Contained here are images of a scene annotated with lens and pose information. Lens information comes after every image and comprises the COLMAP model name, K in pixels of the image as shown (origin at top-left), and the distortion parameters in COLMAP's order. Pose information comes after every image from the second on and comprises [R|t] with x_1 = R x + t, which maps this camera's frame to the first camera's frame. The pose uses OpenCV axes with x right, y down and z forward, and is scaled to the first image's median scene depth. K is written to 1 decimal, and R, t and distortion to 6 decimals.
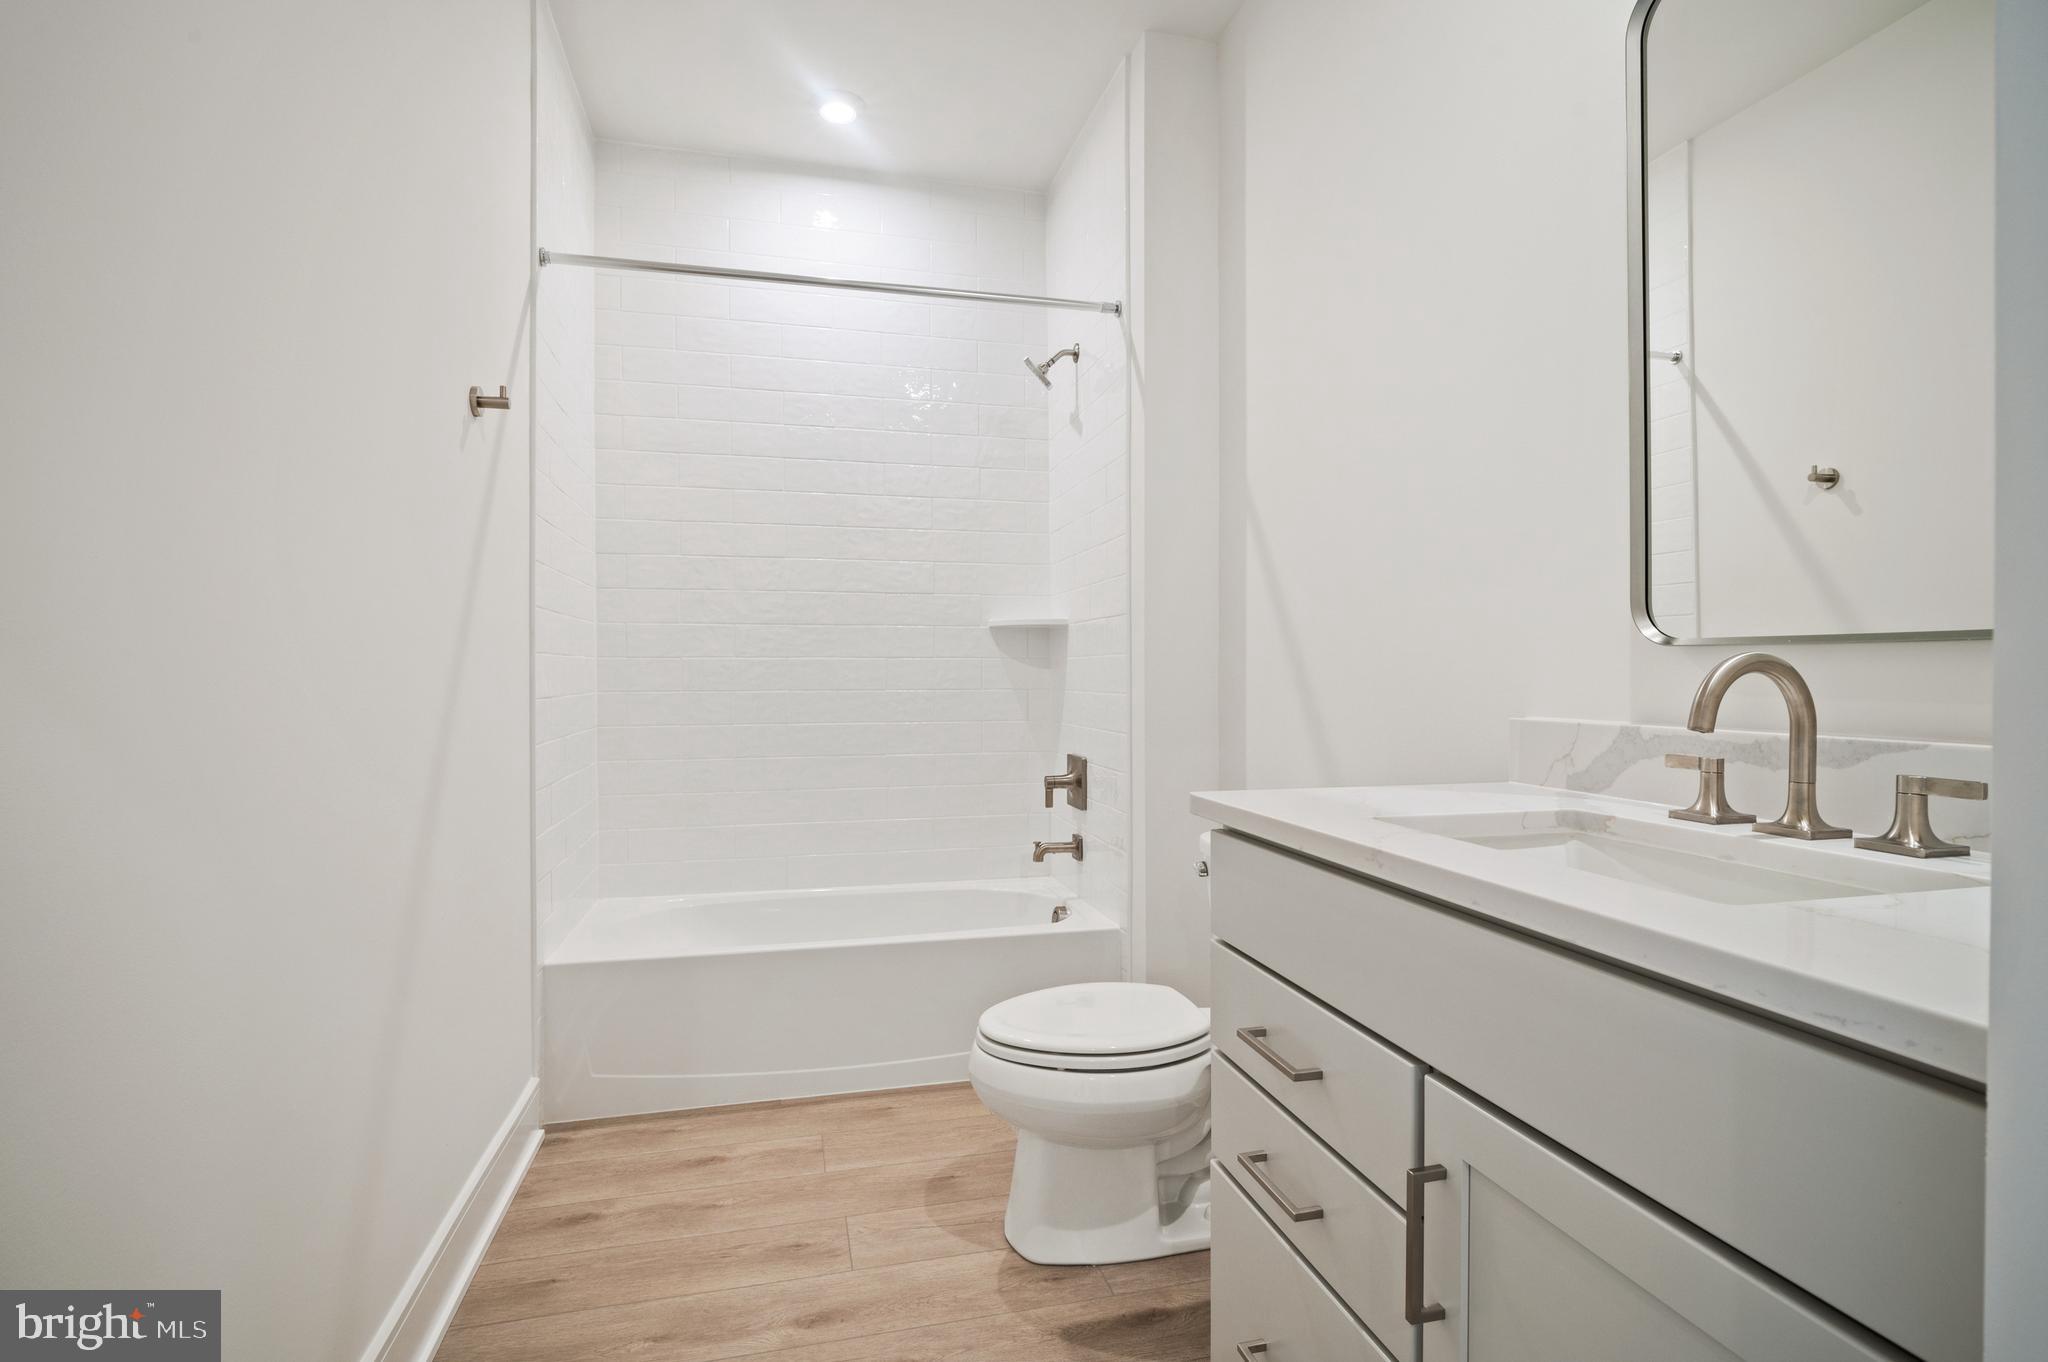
lens RADIAL K [[964.1, 0, 1024.3], [0, 964.1, 679.9], [0, 0, 1]] dist [-0.004219, -0.002457]
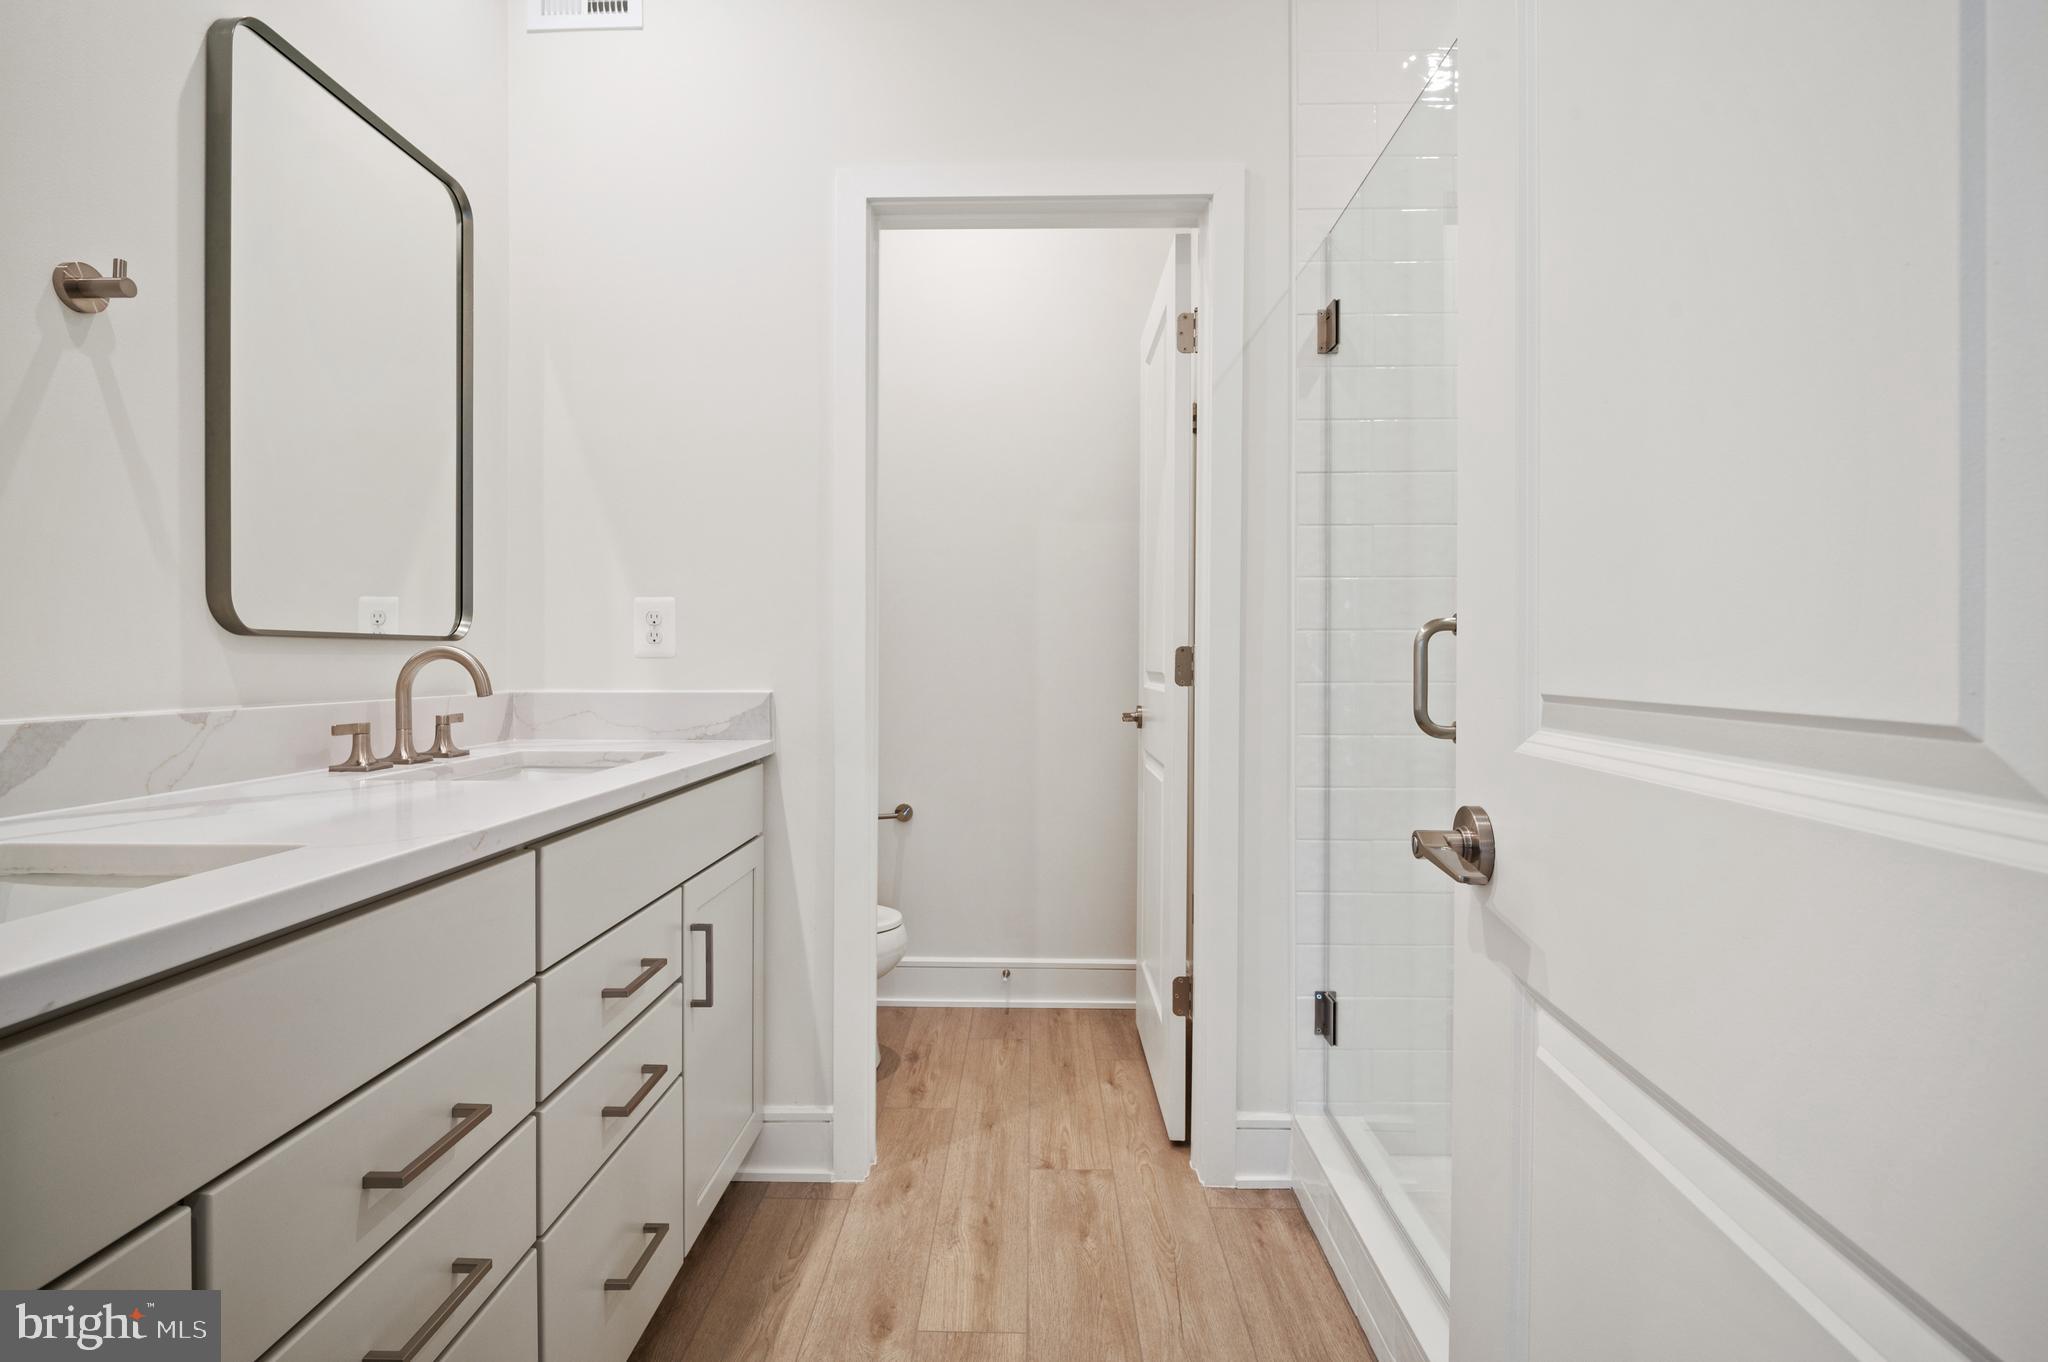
lens RADIAL K [[964.1, 0, 1022.5], [0, 964.1, 667.4], [0, 0, 1]] dist [-0.004219, -0.002457]
pose [[-0.970375, -0.013147, 0.241244, -0.551088], [-0.011203, 0.999893, 0.009431, -0.019273], [-0.241342, 0.006449, -0.970419, 2.318492]]
